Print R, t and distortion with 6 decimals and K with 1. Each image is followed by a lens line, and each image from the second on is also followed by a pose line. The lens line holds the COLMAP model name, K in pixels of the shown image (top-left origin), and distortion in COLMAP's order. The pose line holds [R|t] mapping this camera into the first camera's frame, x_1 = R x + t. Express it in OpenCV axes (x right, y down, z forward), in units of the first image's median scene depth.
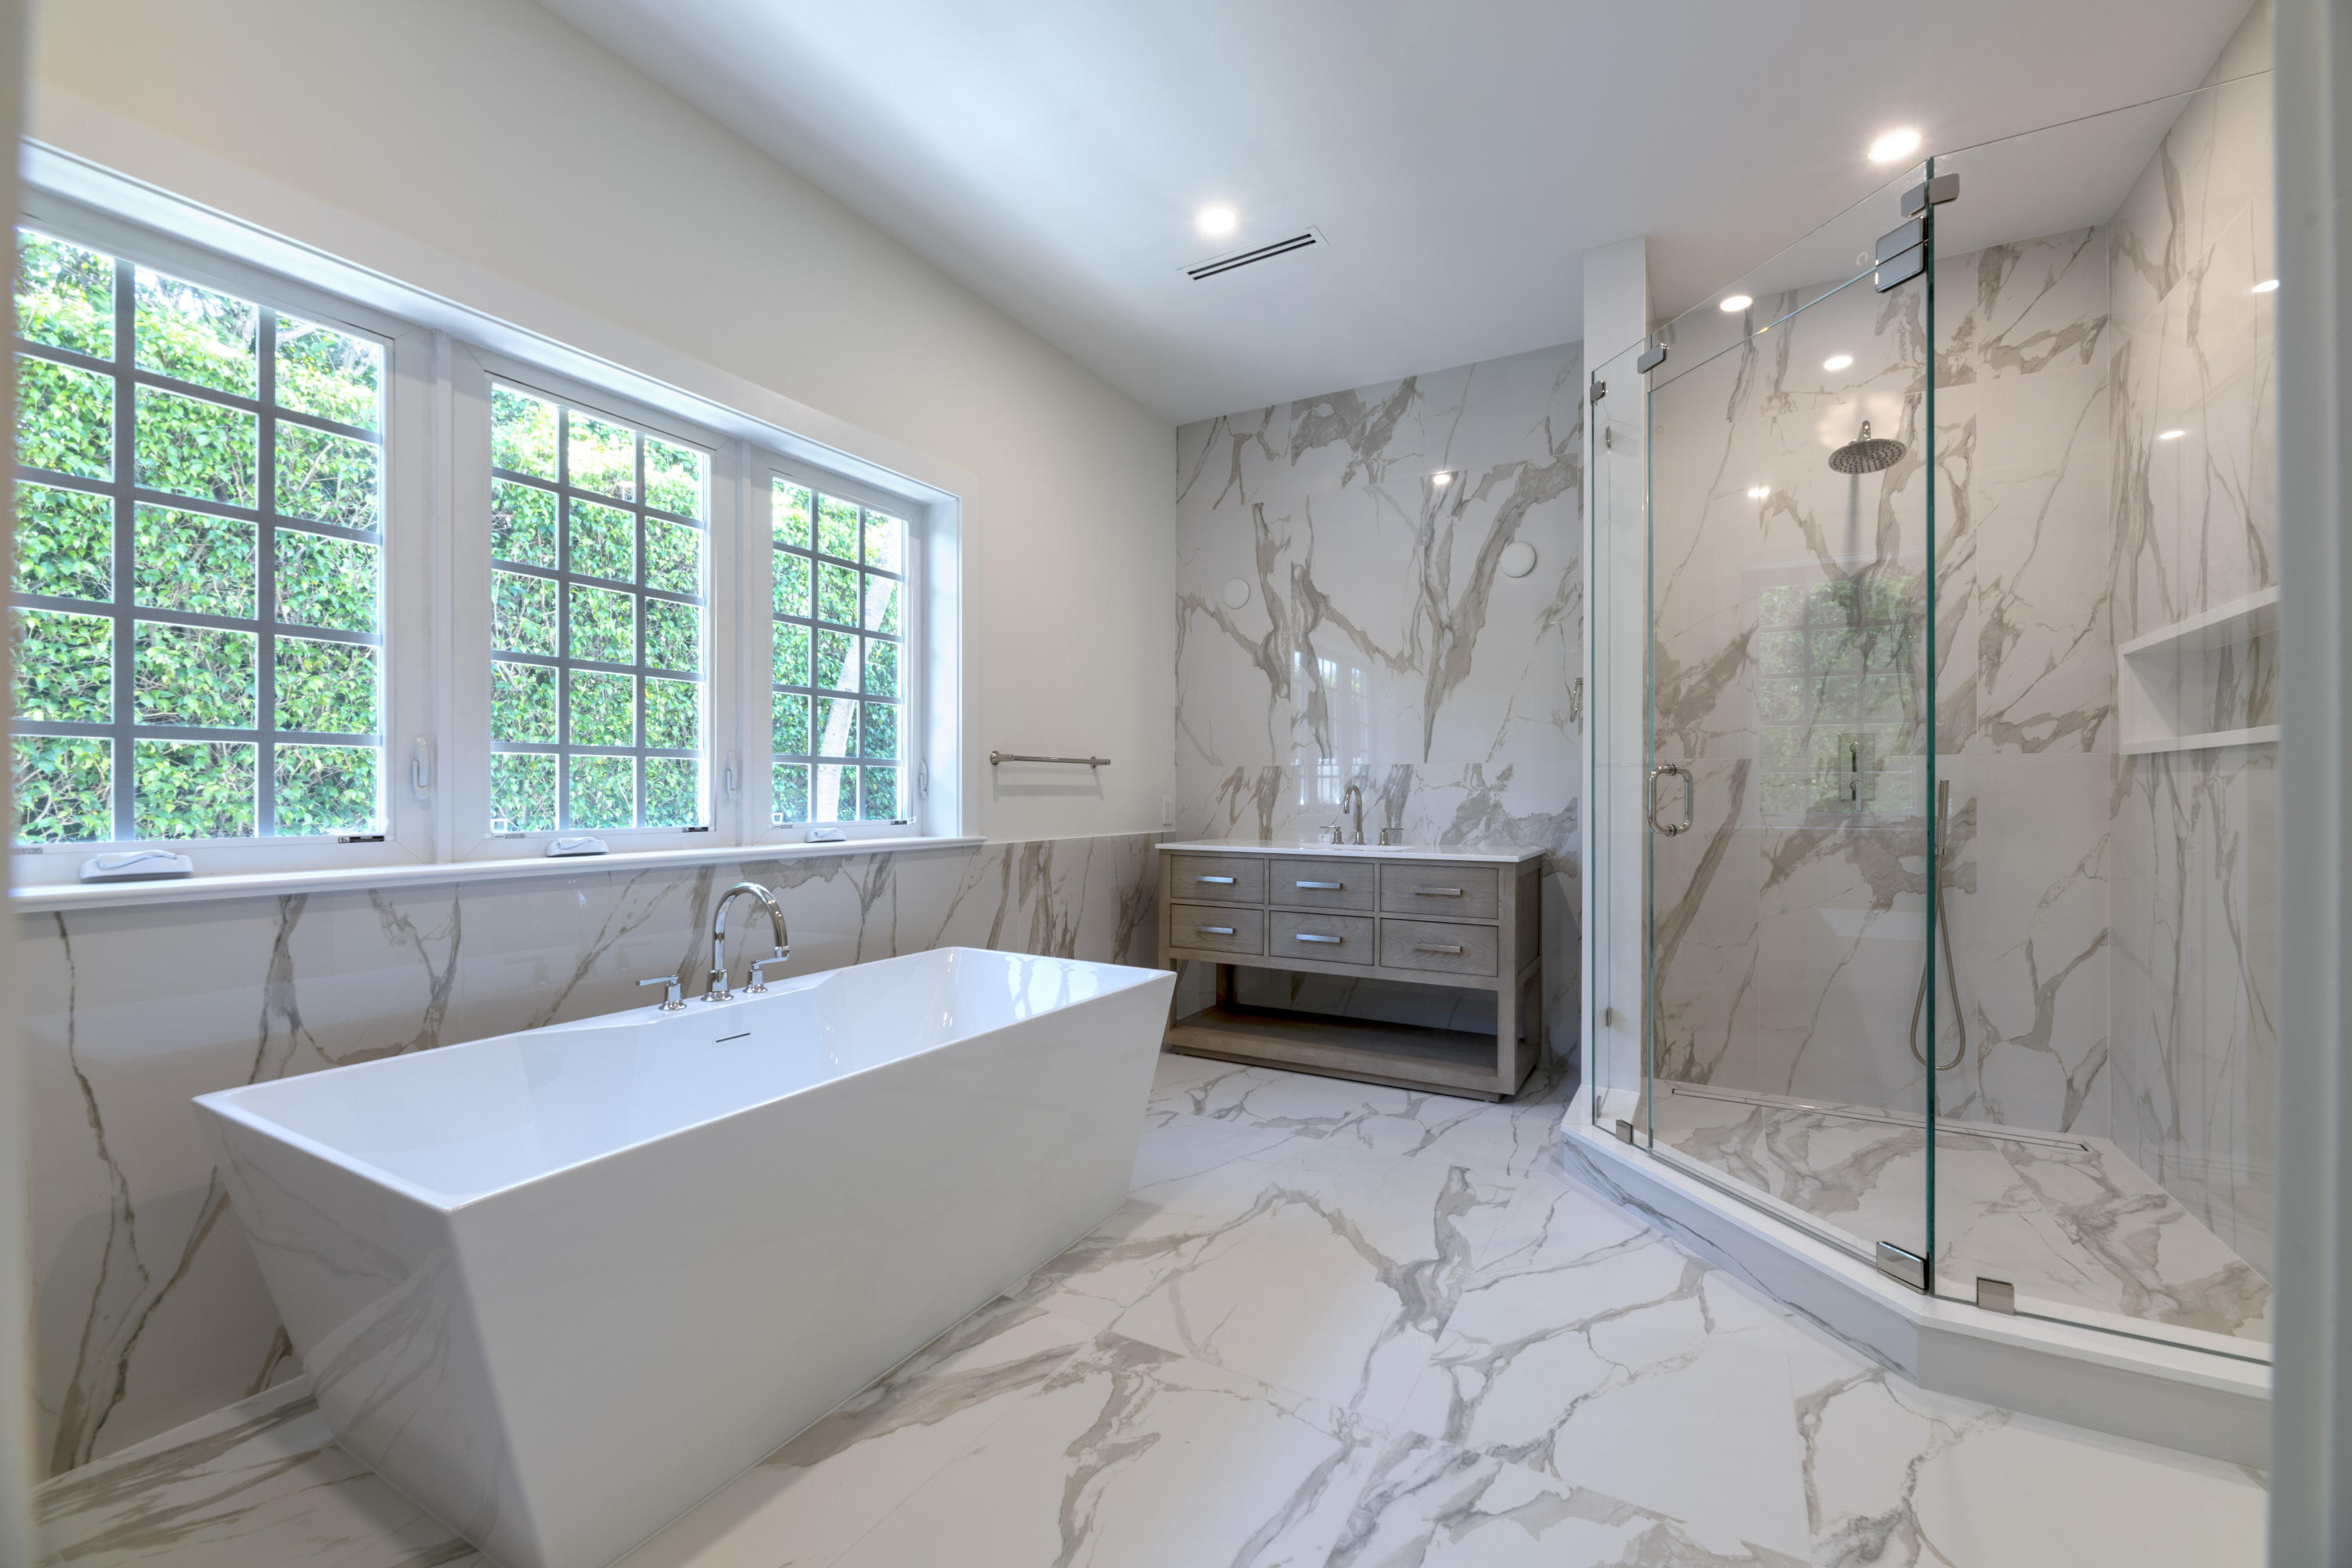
lens RADIAL K [[957.5, 0, 1176.0], [0, 957.5, 784.0], [0, 0, 1]] dist [0.000580, 0.000053]
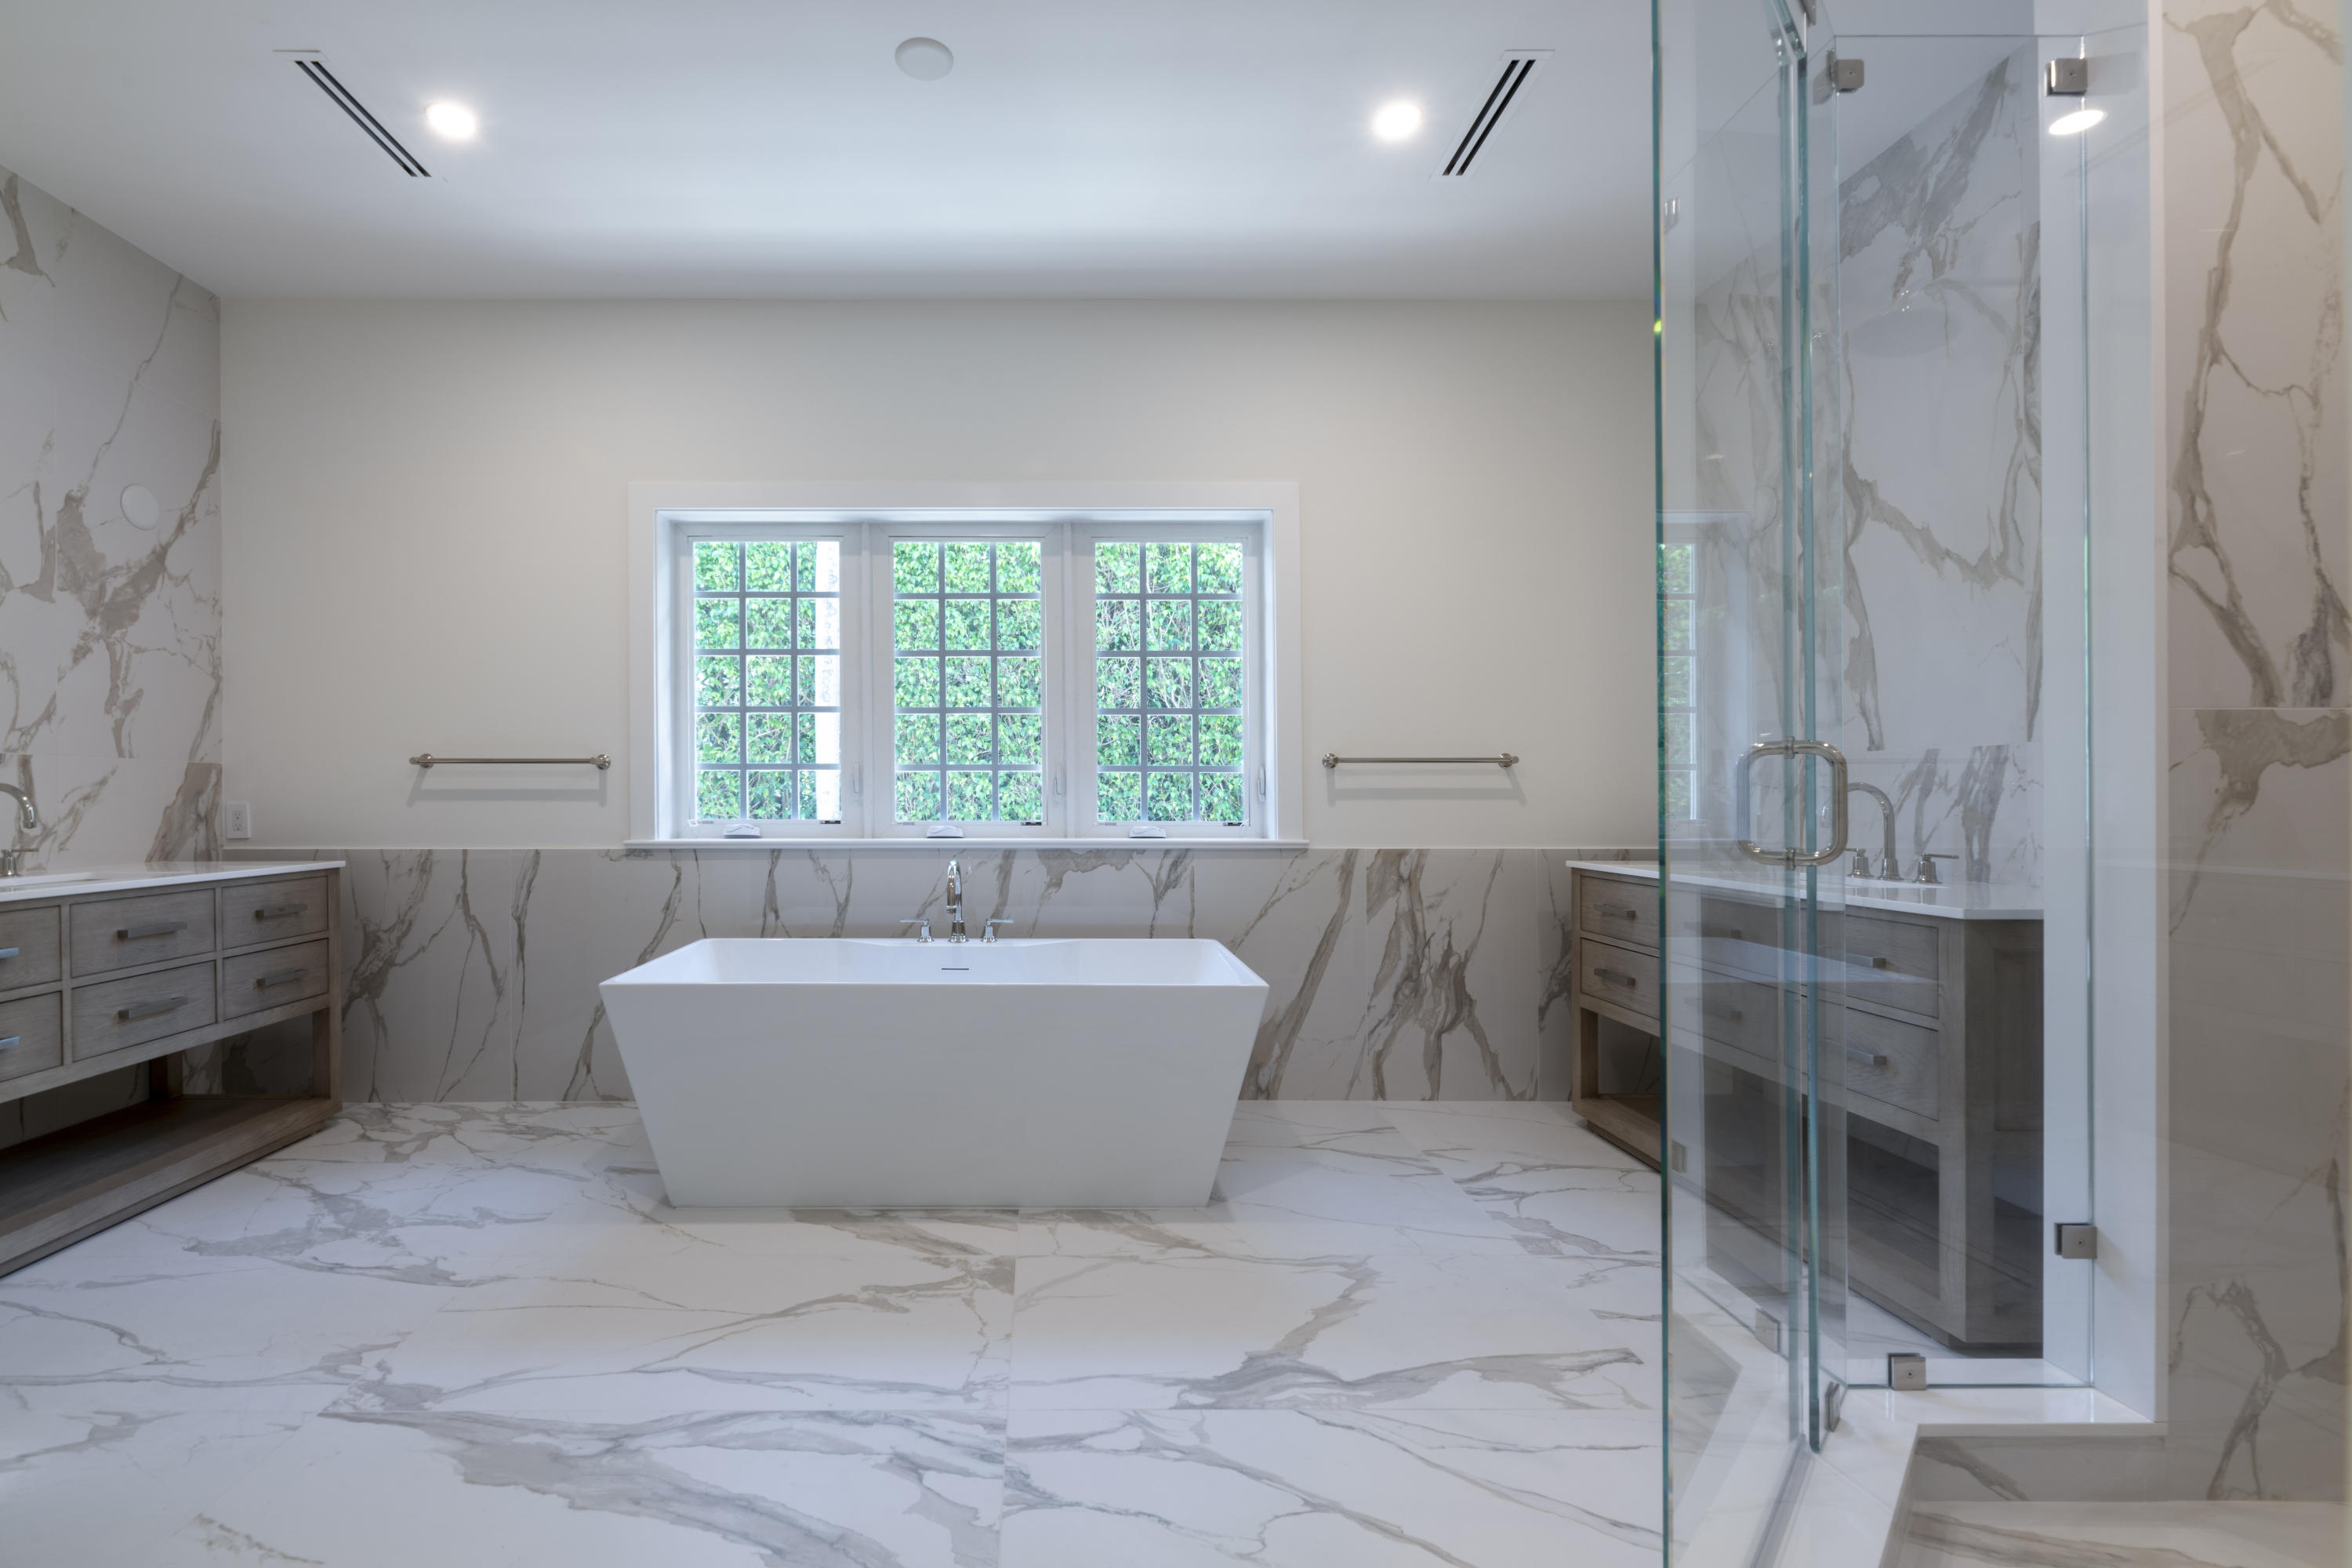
lens RADIAL K [[993.5, 0, 1031.9], [0, 993.5, 800.0], [0, 0, 1]] dist [0.000130, 0.000161]
pose [[0.495364, -0.000214, -0.868686, 0.574540], [0.006999, 0.999968, 0.003745, 0.007298], [0.868658, -0.007935, 0.495349, 0.248240]]
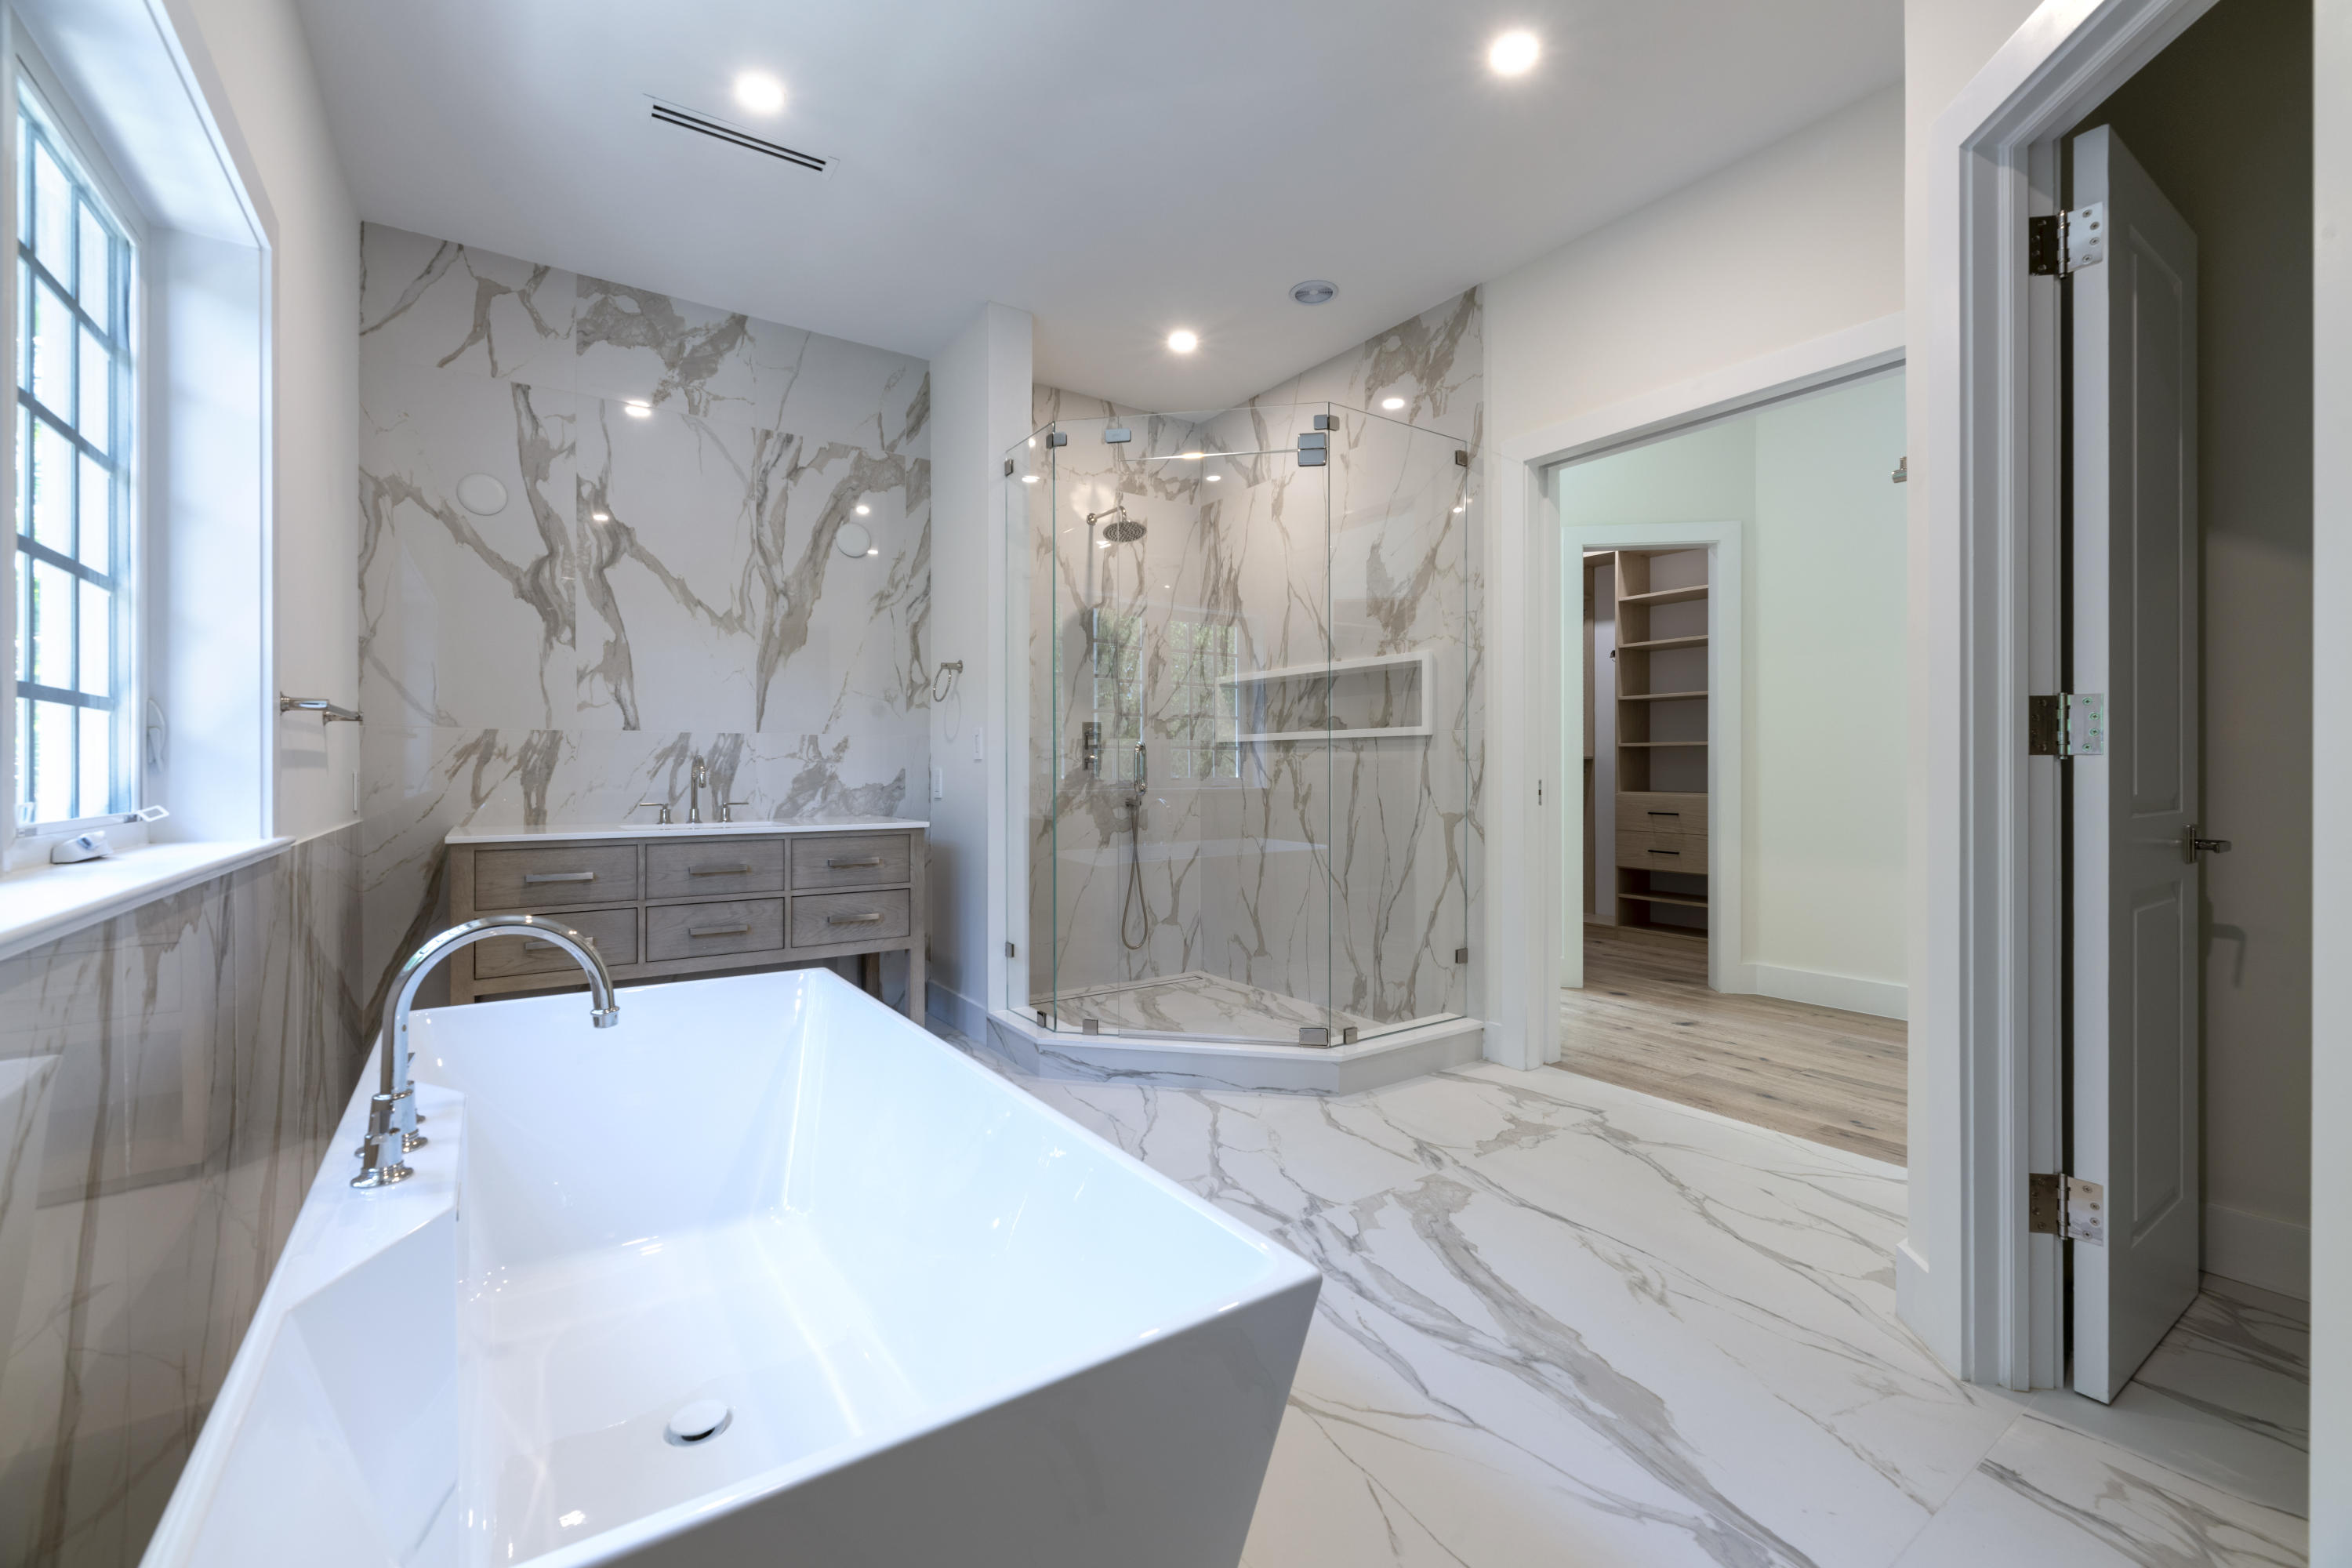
lens RADIAL K [[992.1, 0, 1168.7], [0, 992.1, 762.9], [0, 0, 1]] dist [-0.000495, -0.000032]
pose [[0.434861, 0.002679, 0.900494, -0.532128], [-0.007431, 0.999972, 0.000613, 0.005046], [-0.900467, -0.006958, 0.434869, 0.254690]]
